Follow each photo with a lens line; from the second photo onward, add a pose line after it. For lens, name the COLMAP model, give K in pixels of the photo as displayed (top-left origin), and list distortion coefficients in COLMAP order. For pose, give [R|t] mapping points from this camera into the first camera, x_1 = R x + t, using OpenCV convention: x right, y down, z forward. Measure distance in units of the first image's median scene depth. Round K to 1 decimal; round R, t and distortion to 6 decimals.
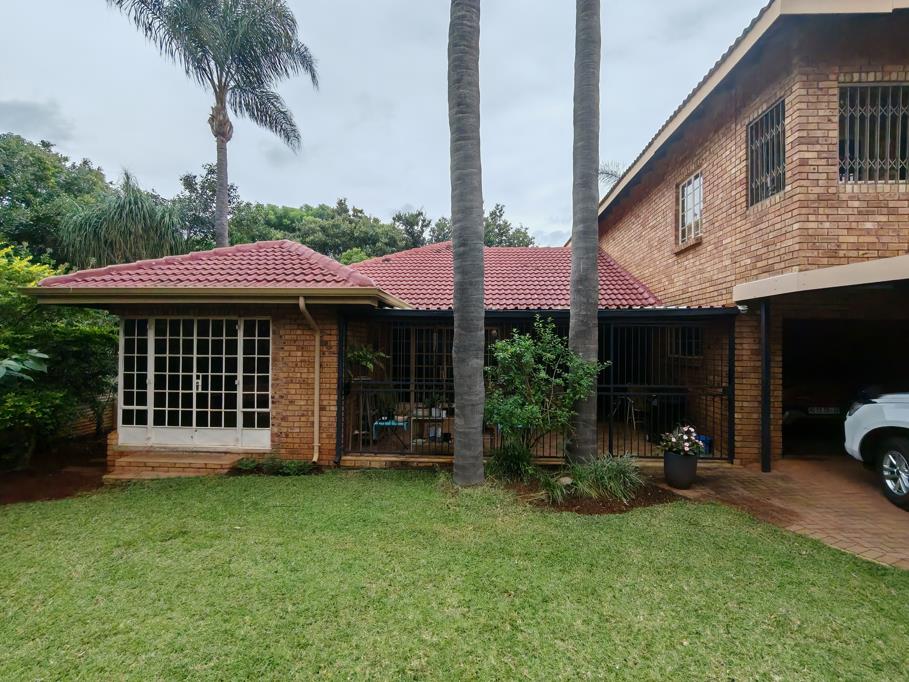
lens RADIAL K [[413.9, 0, 456.4], [0, 413.9, 342.2], [0, 0, 1]] dist [0.000418, 0.000639]
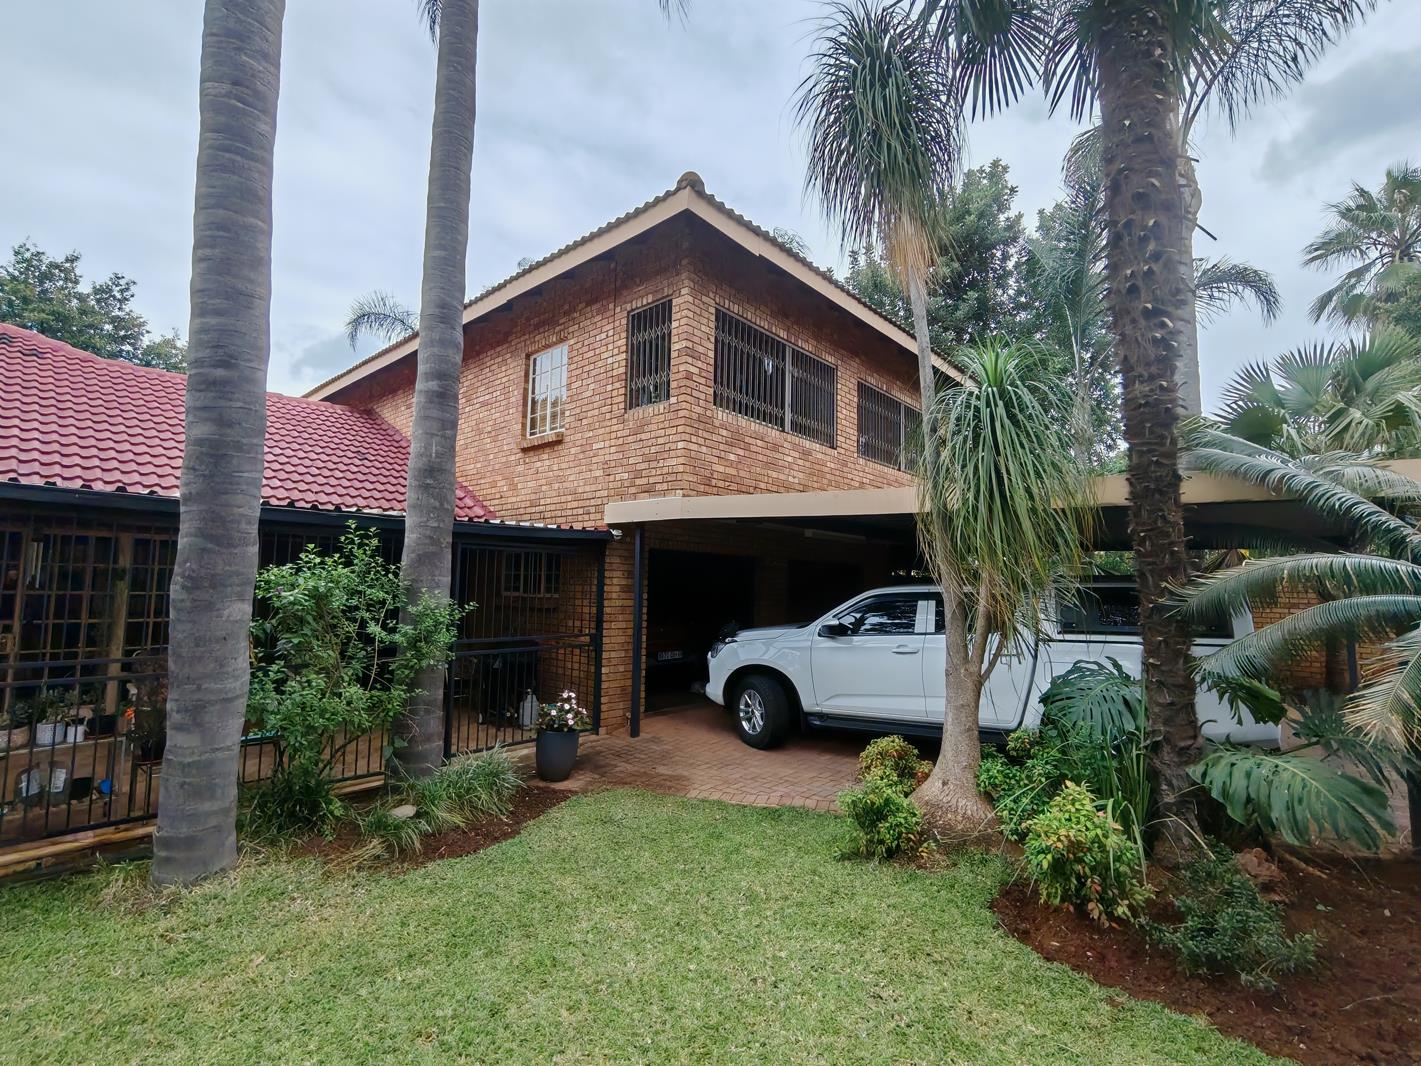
lens RADIAL K [[647.0, 0, 713.5], [0, 647.0, 534.8], [0, 0, 1]] dist [0.000418, 0.000639]
pose [[0.630732, 0.064156, 0.773344, -0.170402], [-0.019611, 0.997576, -0.066764, 0.000803], [-0.775753, 0.026944, 0.630461, 0.077755]]
